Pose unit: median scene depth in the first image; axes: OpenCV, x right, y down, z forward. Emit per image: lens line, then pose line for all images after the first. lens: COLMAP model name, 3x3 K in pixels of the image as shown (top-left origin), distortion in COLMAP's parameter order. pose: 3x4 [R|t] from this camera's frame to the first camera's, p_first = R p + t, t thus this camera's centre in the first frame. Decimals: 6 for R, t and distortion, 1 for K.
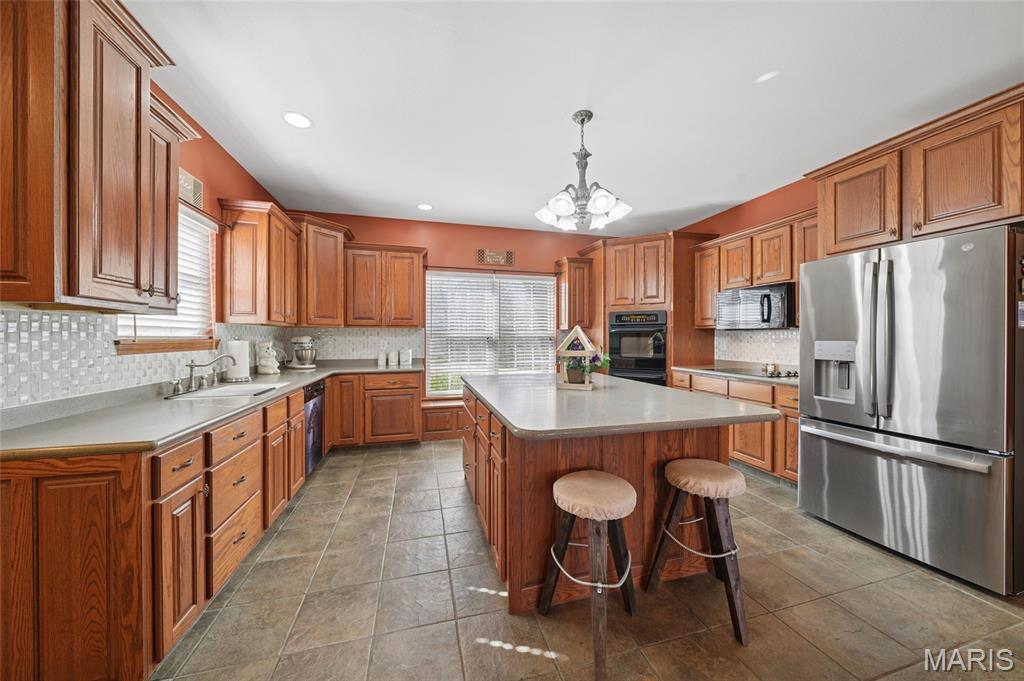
lens RADIAL K [[351.9, 0, 514.5], [0, 351.9, 339.0], [0, 0, 1]] dist [-0.007079, 0.000929]
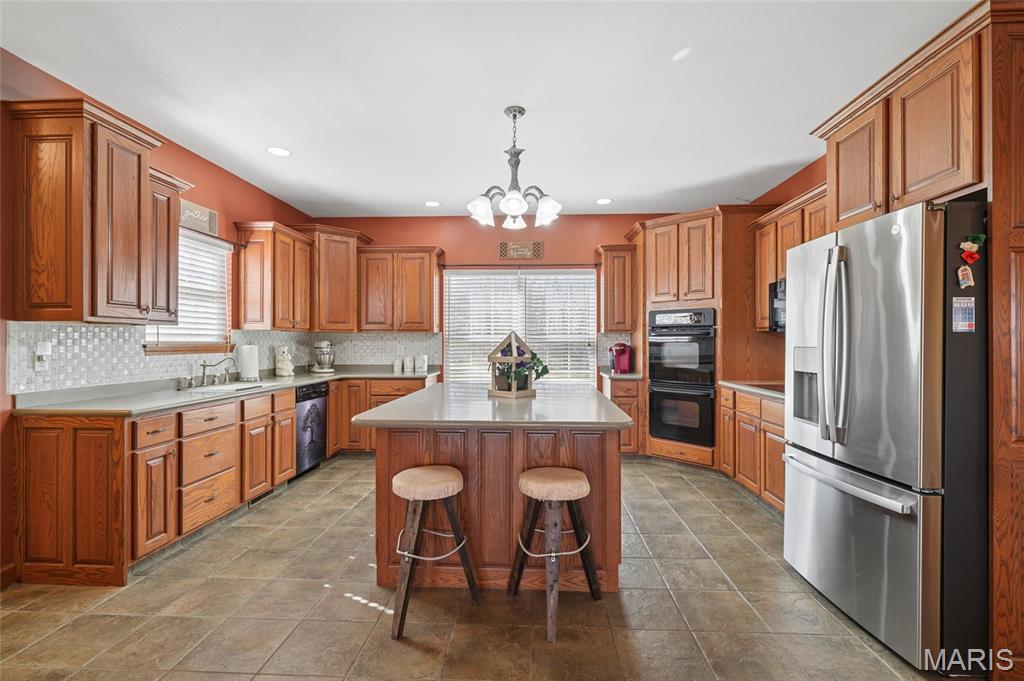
lens RADIAL K [[467.9, 0, 511.4], [0, 467.9, 342.5], [0, 0, 1]] dist [0.004967, -0.001488]
pose [[0.949810, 0.001421, -0.312824, 0.585857], [-0.002660, 0.999990, -0.003537, -0.001013], [0.312816, 0.004191, 0.949805, -0.211184]]
